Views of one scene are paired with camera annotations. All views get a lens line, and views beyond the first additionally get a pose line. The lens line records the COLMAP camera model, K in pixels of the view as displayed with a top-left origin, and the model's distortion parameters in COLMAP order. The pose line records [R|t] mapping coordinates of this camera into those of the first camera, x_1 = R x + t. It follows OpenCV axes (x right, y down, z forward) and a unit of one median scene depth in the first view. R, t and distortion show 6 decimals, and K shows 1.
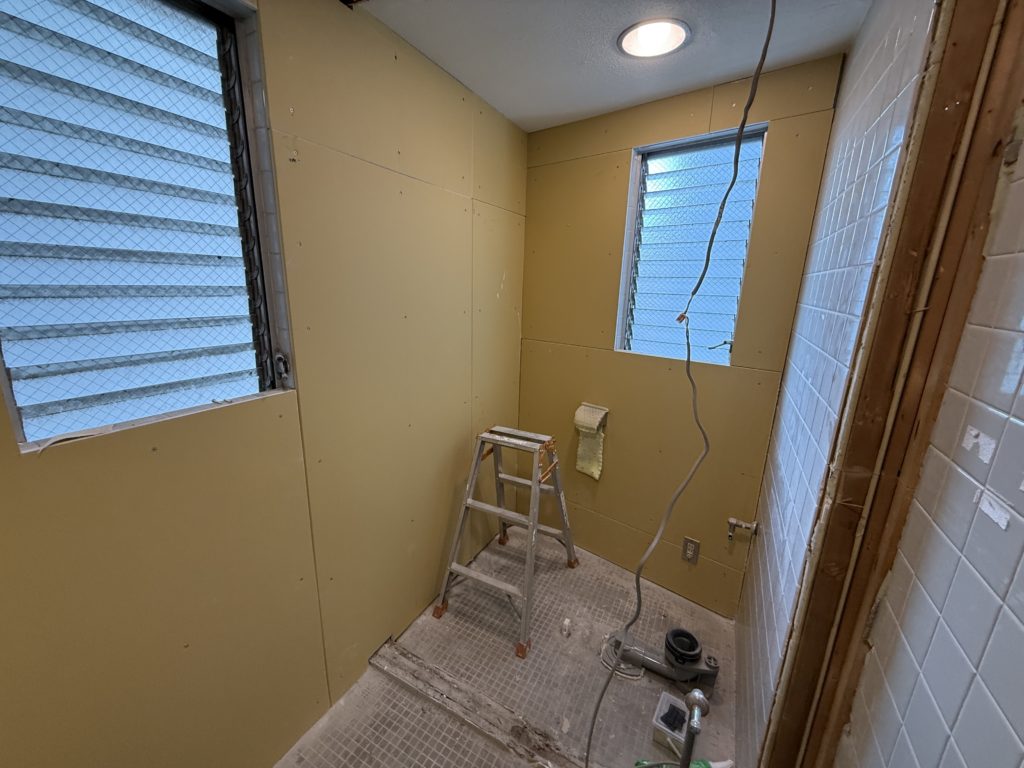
lens RADIAL K [[411.8, 0, 510.3], [0, 411.8, 381.8], [0, 0, 1]] dist [-0.002231, -0.000233]
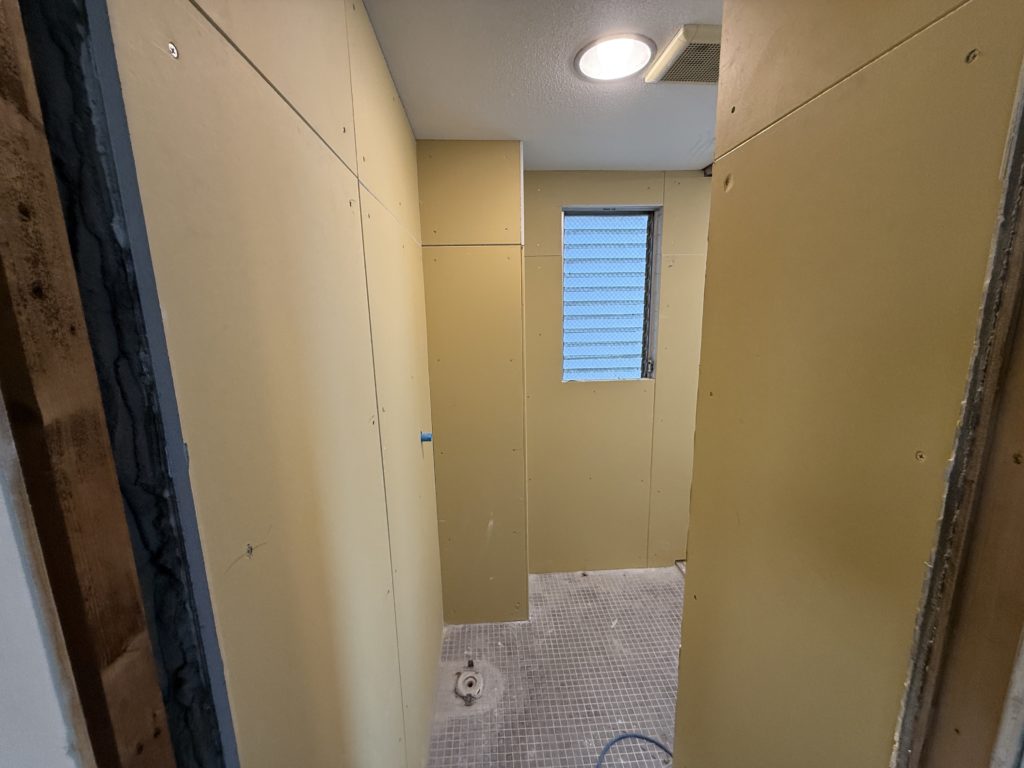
lens RADIAL K [[411.8, 0, 512.8], [0, 411.8, 382.6], [0, 0, 1]] dist [-0.002231, -0.000233]
pose [[0.521854, 0.126380, -0.843621, 0.801128], [-0.174440, 0.983876, 0.039484, 0.077277], [0.835008, 0.126556, 0.535486, -0.626706]]
